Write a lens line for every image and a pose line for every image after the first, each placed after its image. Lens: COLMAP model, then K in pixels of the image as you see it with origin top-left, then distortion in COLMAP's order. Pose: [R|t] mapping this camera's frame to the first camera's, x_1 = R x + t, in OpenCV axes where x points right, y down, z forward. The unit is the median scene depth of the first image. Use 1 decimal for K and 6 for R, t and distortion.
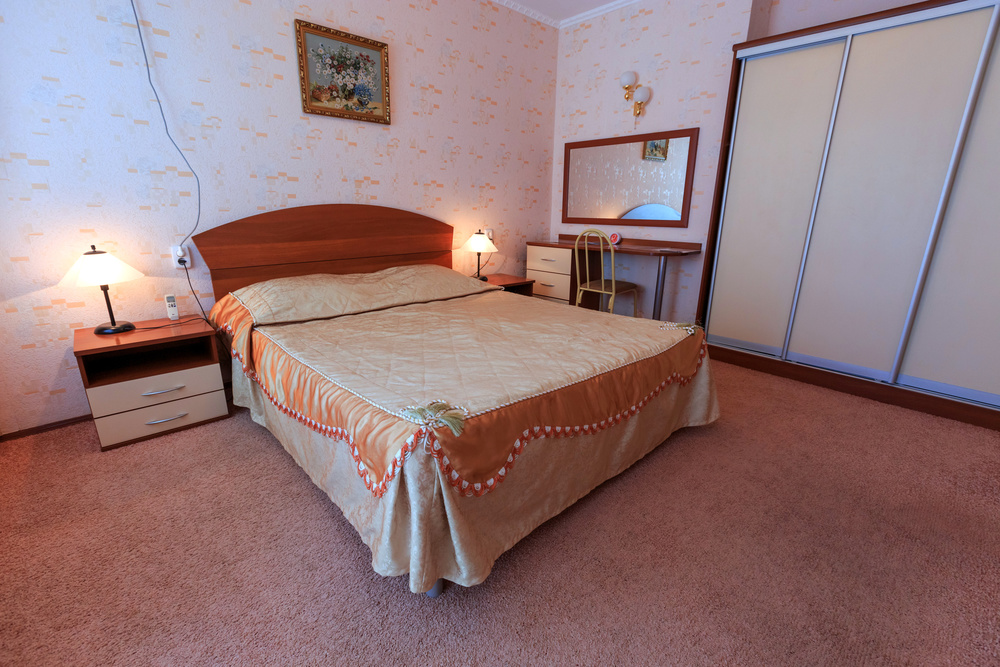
lens RADIAL K [[442.7, 0, 495.7], [0, 442.7, 336.2], [0, 0, 1]] dist [0.001799, -0.000105]
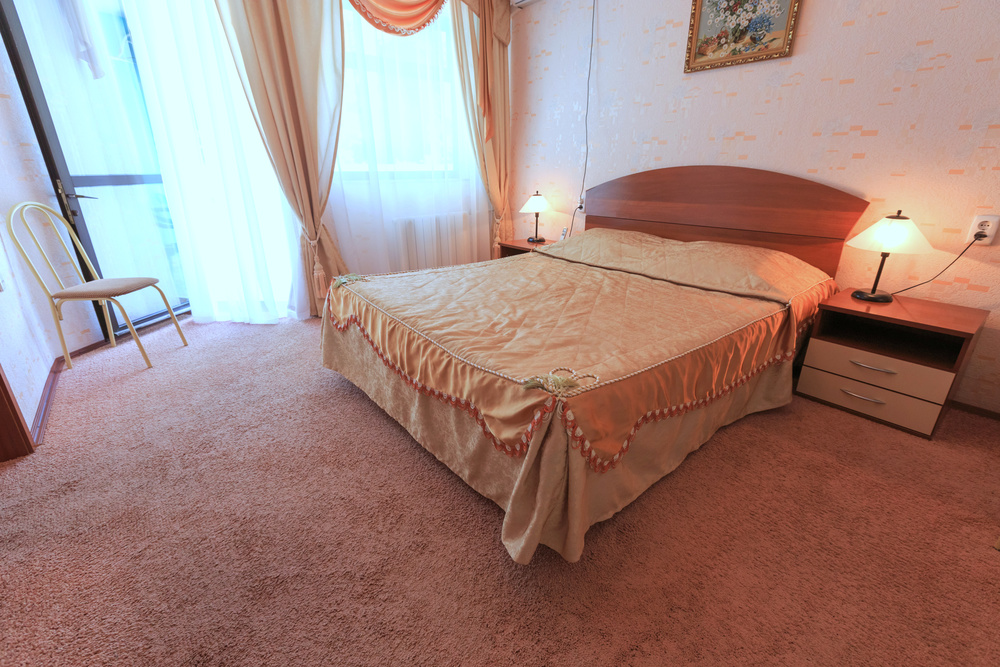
lens RADIAL K [[442.7, 0, 478.5], [0, 442.7, 326.4], [0, 0, 1]] dist [0.001799, -0.000105]
pose [[-0.084501, 0.331146, -0.939788, 0.716309], [-0.283332, 0.896243, 0.341278, -0.191562], [0.955292, 0.295111, 0.018091, 0.675411]]
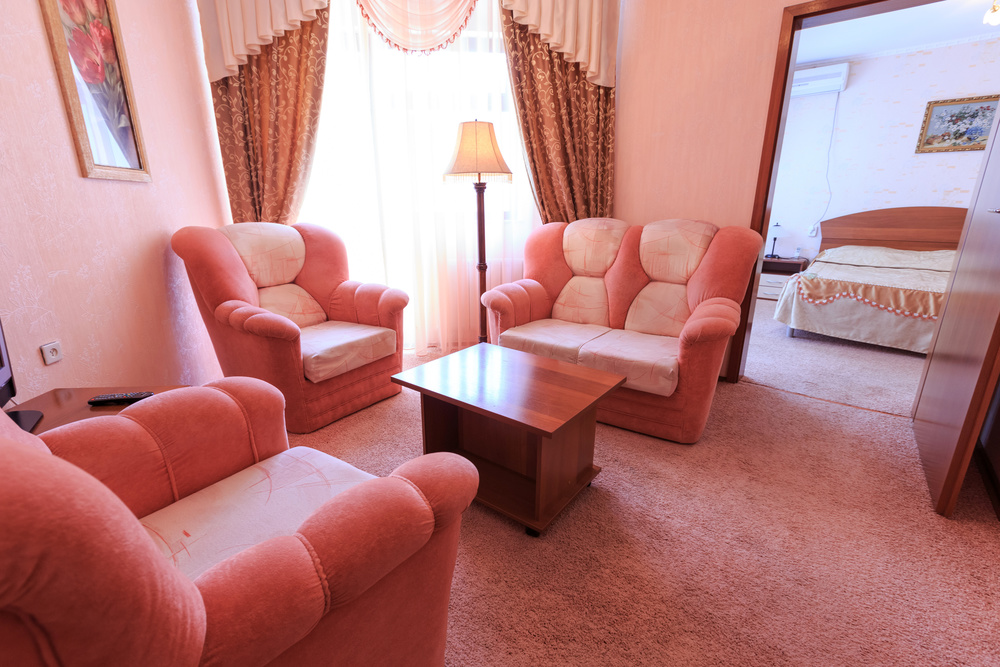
lens RADIAL K [[442.7, 0, 498.7], [0, 442.7, 335.0], [0, 0, 1]] dist [0.001799, -0.000105]
pose [[0.127347, 0.272552, -0.953676, 1.142752], [-0.285513, 0.930881, 0.227911, 0.209588], [0.949876, 0.243263, 0.196362, -0.668343]]
